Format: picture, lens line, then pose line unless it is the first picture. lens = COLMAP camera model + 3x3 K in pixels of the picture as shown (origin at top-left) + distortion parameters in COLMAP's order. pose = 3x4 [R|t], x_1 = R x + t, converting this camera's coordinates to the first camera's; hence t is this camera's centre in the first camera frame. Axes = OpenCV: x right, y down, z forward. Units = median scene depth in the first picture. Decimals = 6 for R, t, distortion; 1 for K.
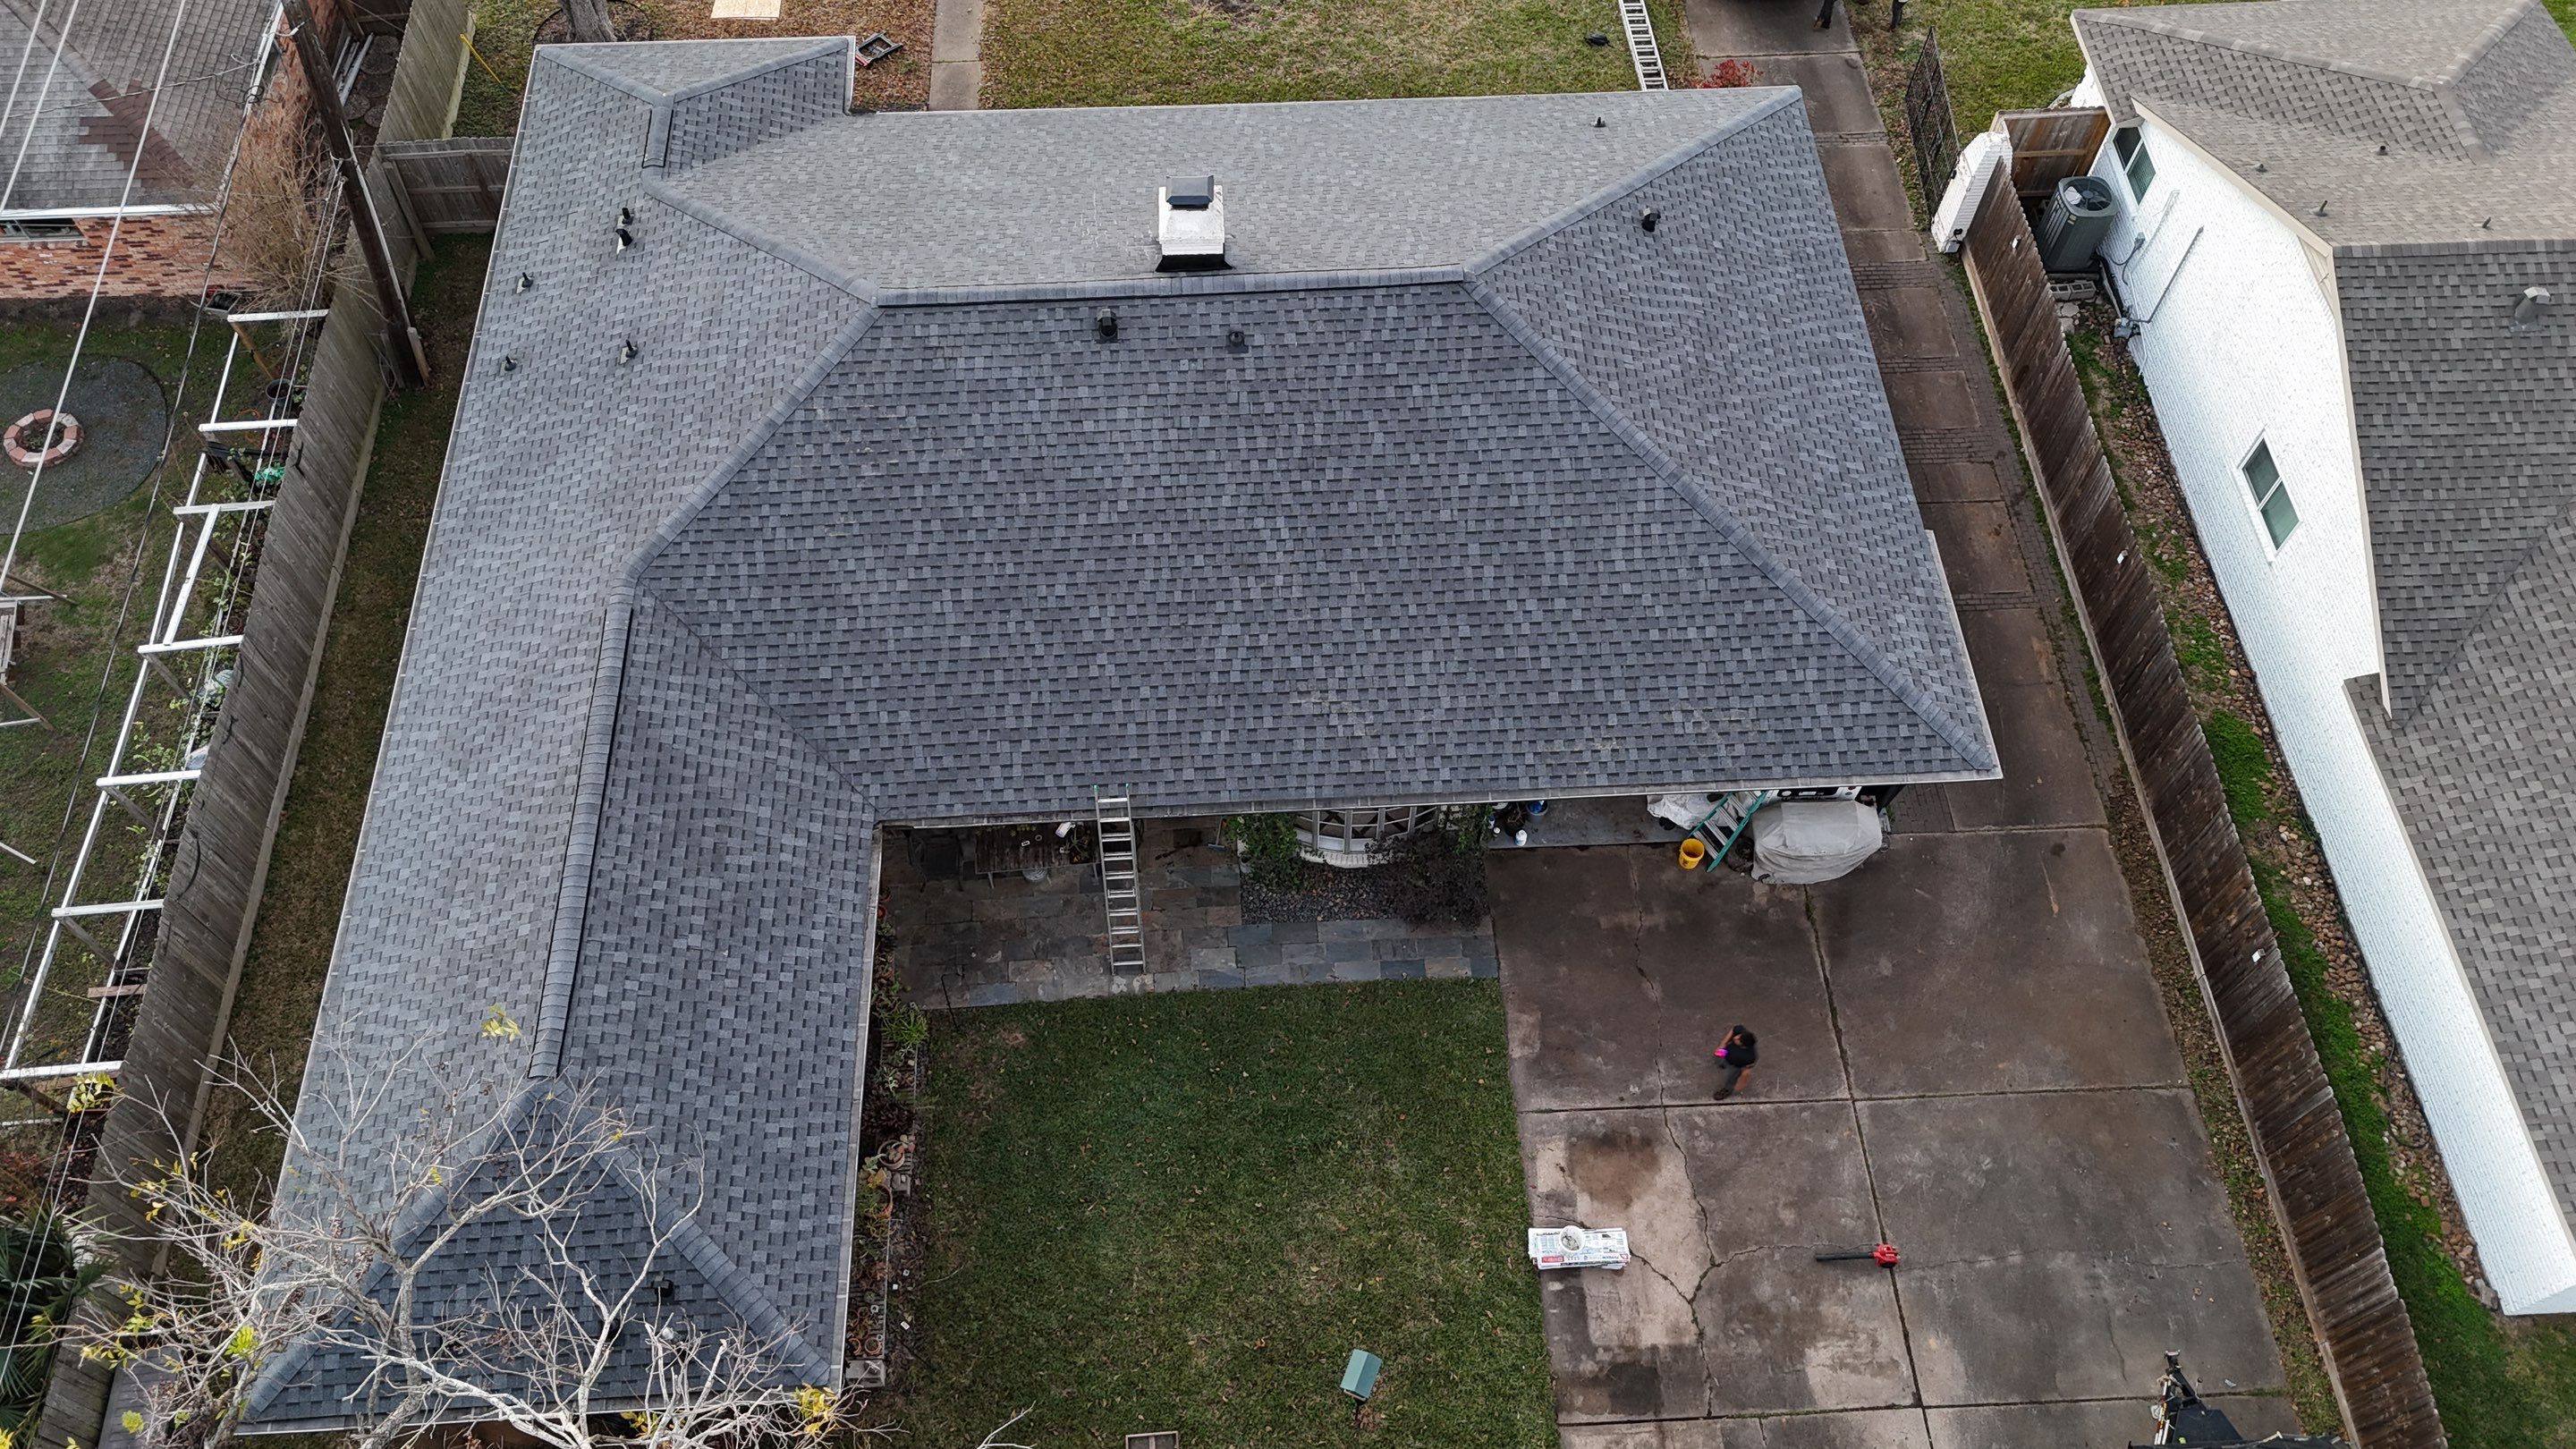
lens RADIAL K [[1891.9, 0, 1282.4], [0, 1891.9, 719.5], [0, 0, 1]] dist [0.083108, -0.073862]
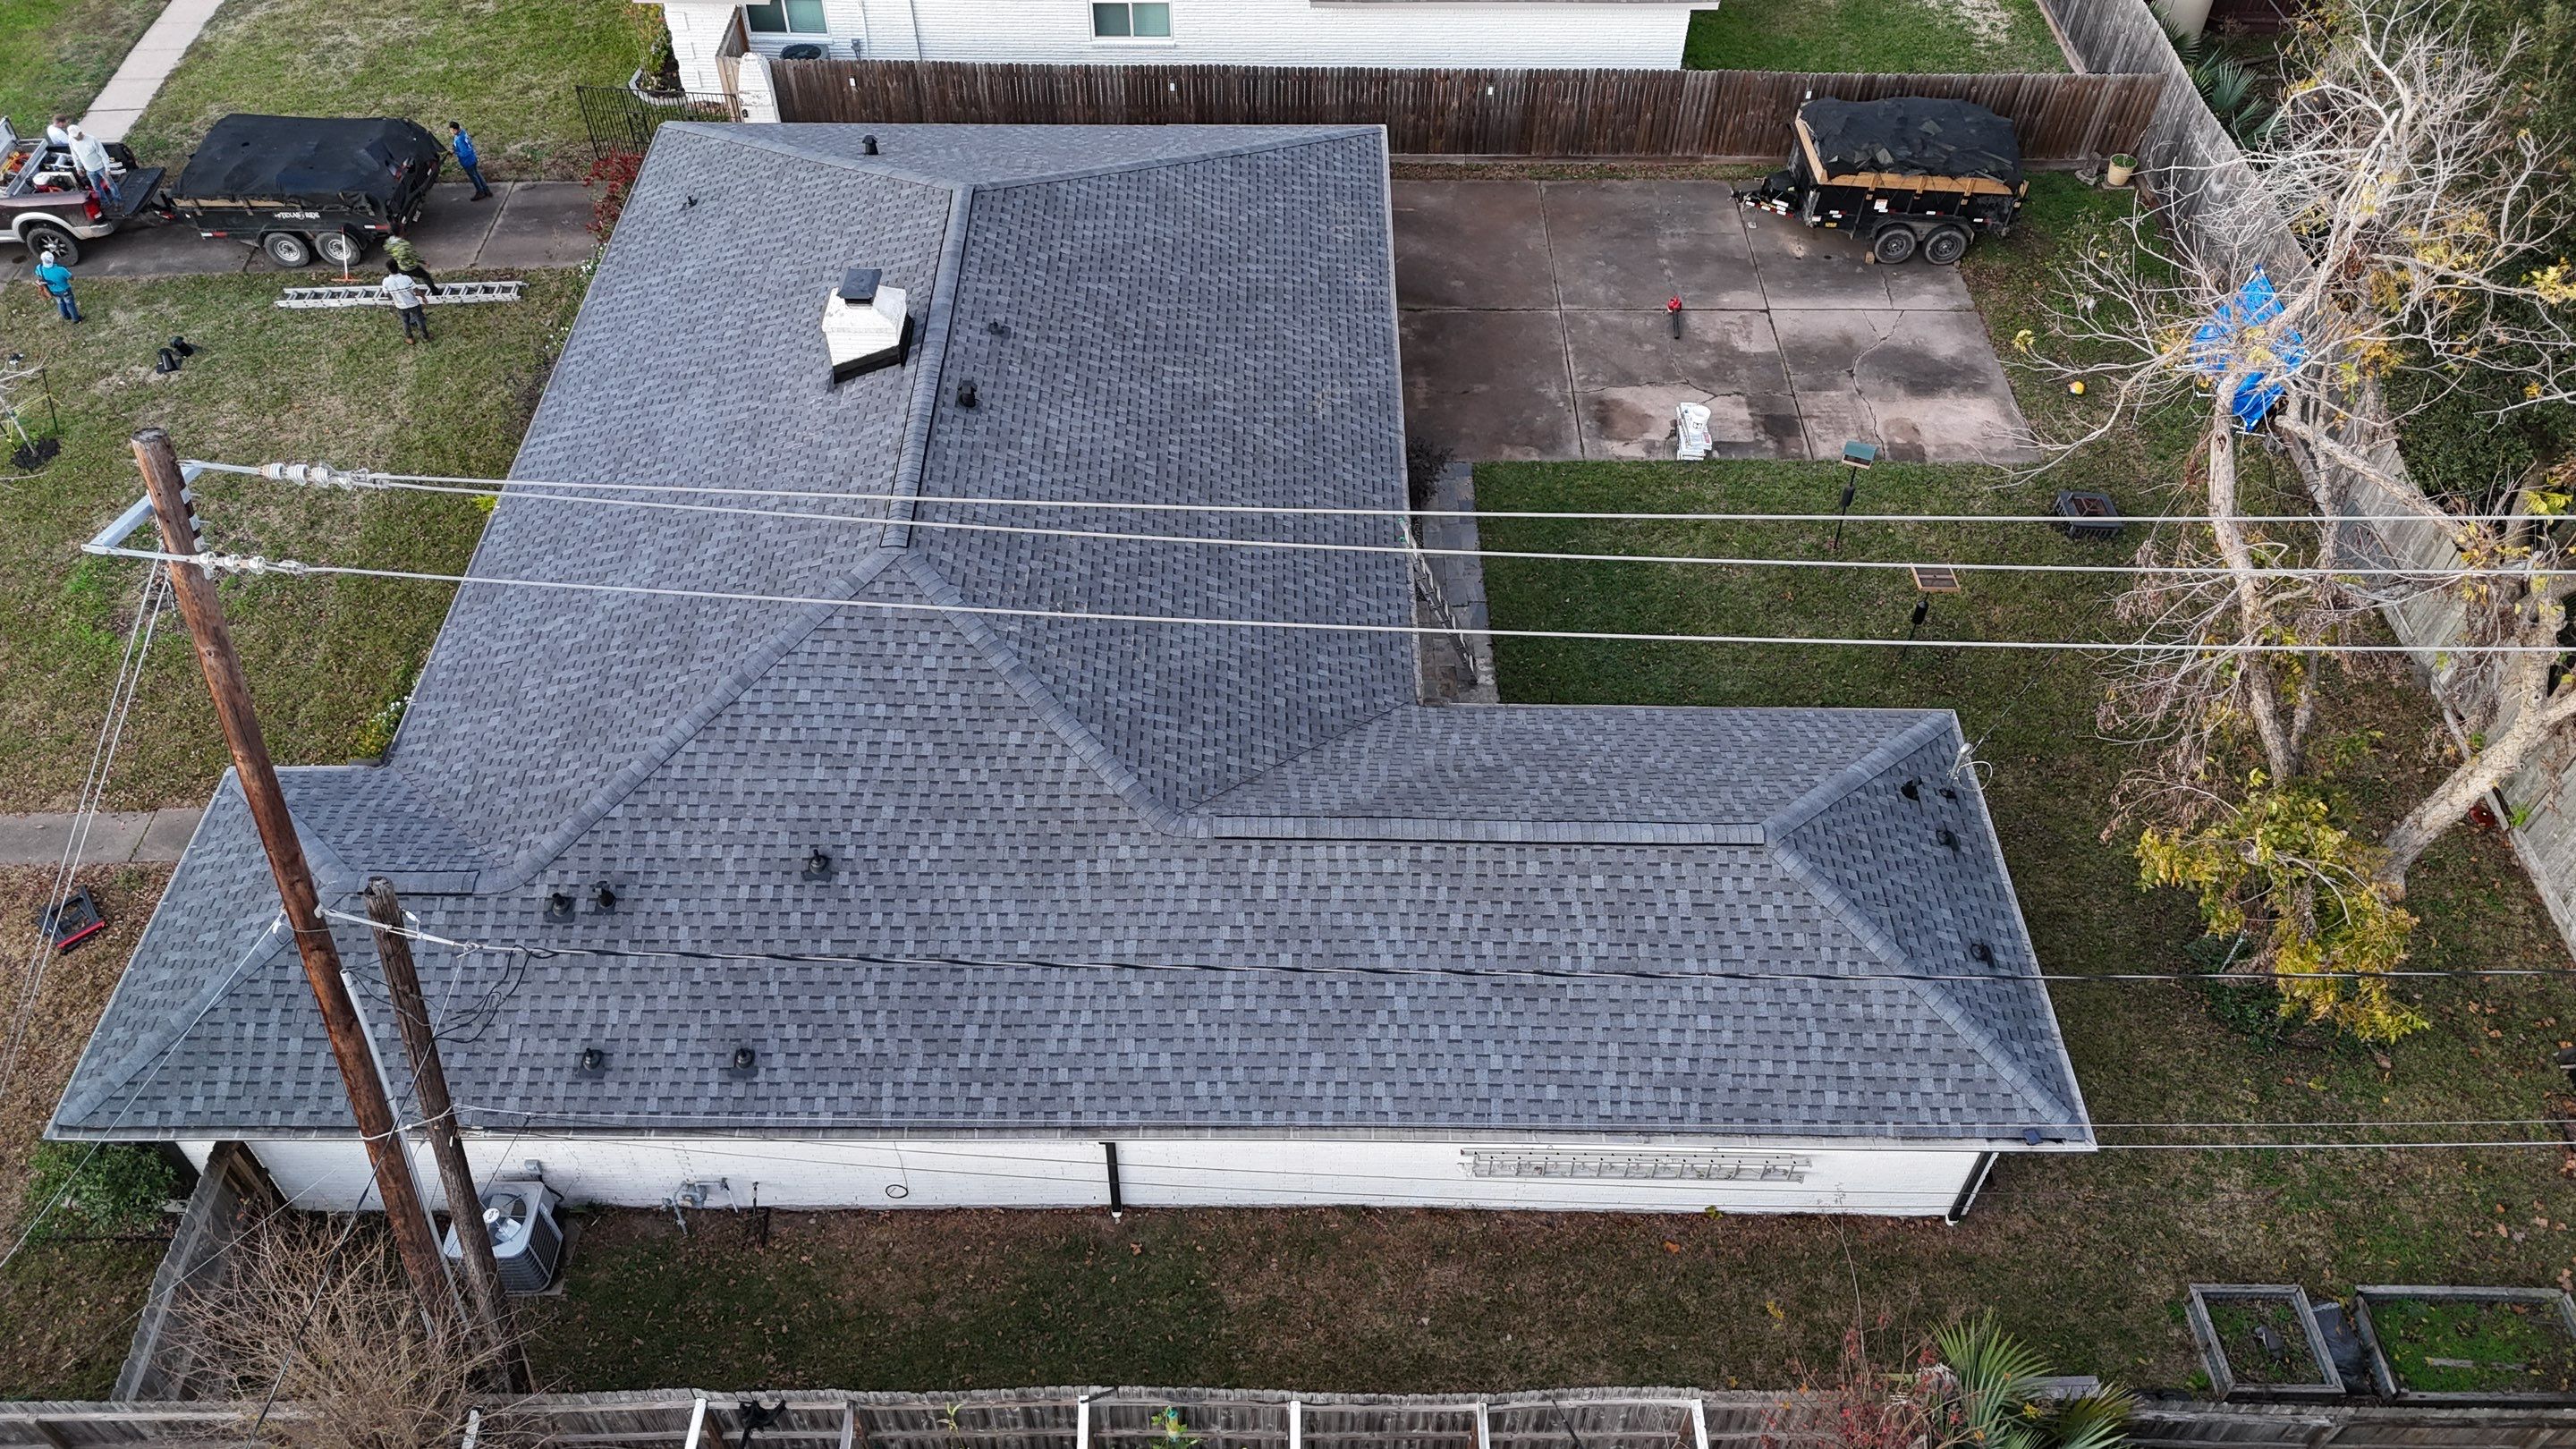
lens RADIAL K [[1891.9, 0, 1282.3], [0, 1891.9, 730.6], [0, 0, 1]] dist [0.083108, -0.073862]
pose [[0.053260, -0.738656, 0.671975, -0.885321], [0.850619, 0.386055, 0.356945, -0.357084], [-0.523078, 0.552583, 0.648876, 0.366044]]
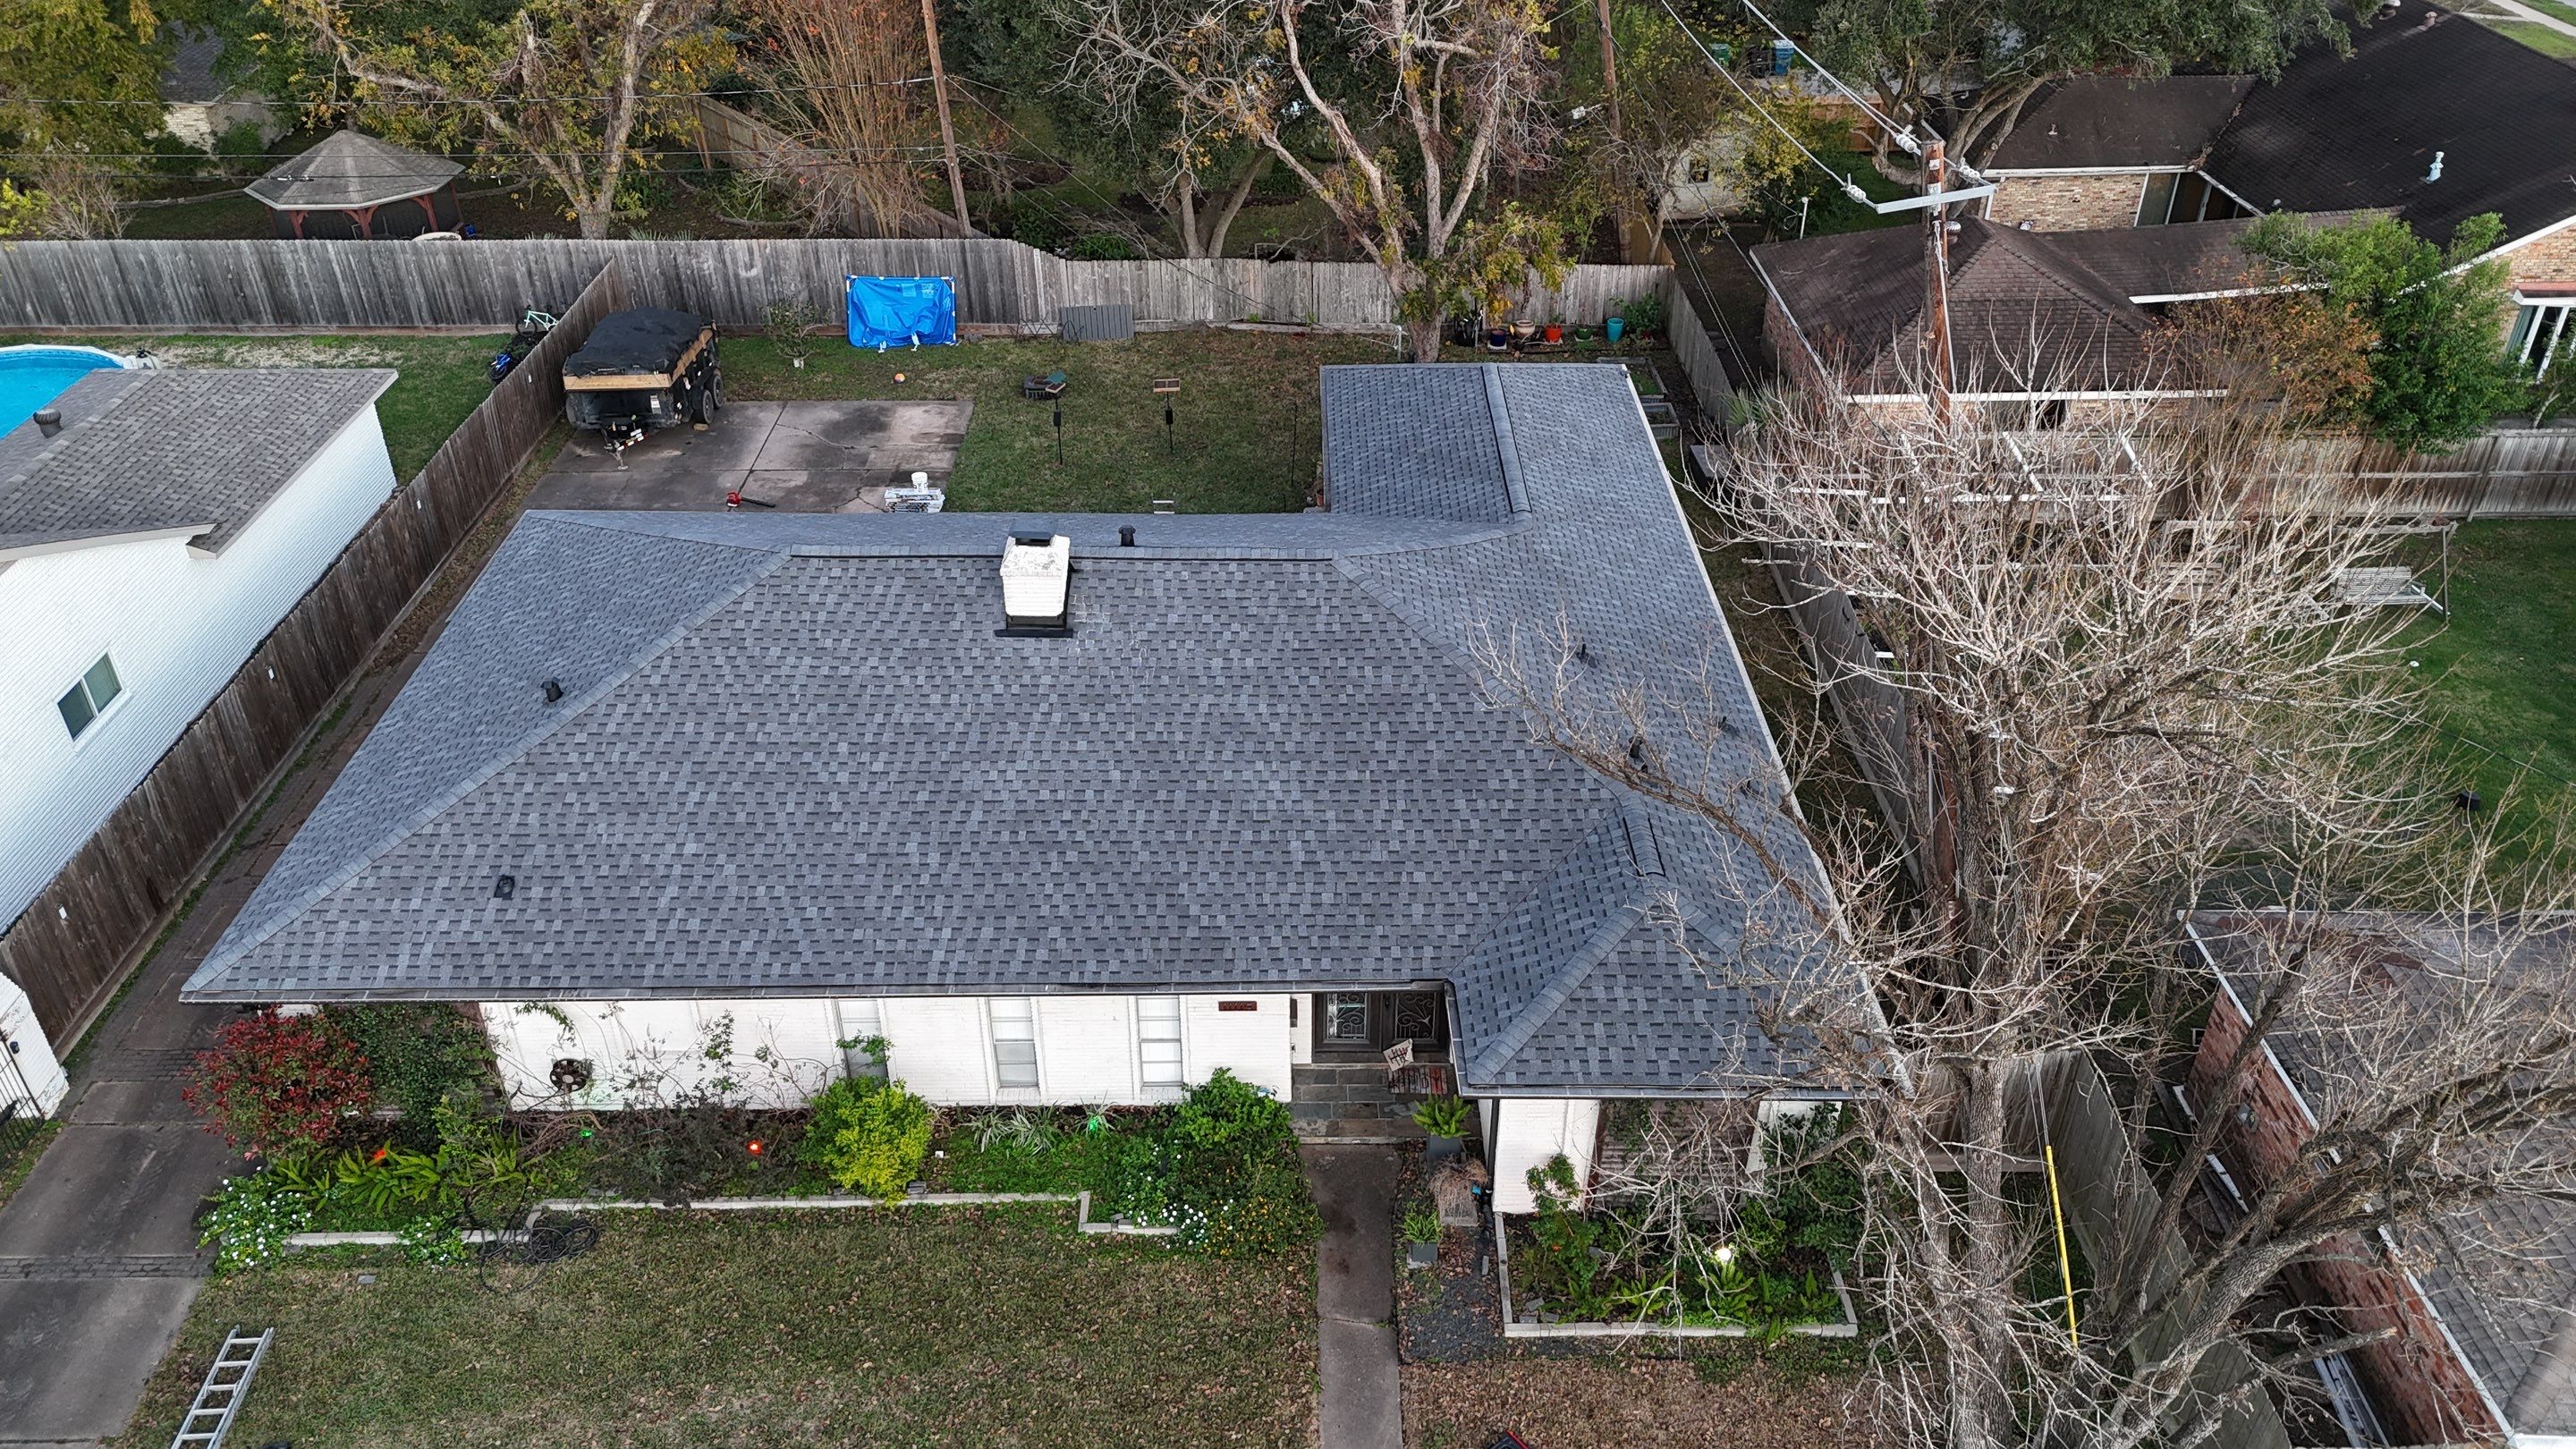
lens RADIAL K [[1891.9, 0, 1295.1], [0, 1891.9, 723.8], [0, 0, 1]] dist [0.083108, -0.073862]
pose [[-0.999009, -0.026326, 0.035876, -0.234696], [0.036725, -0.032519, 0.998796, -1.325349], [-0.025128, 0.999124, 0.033454, 1.072639]]
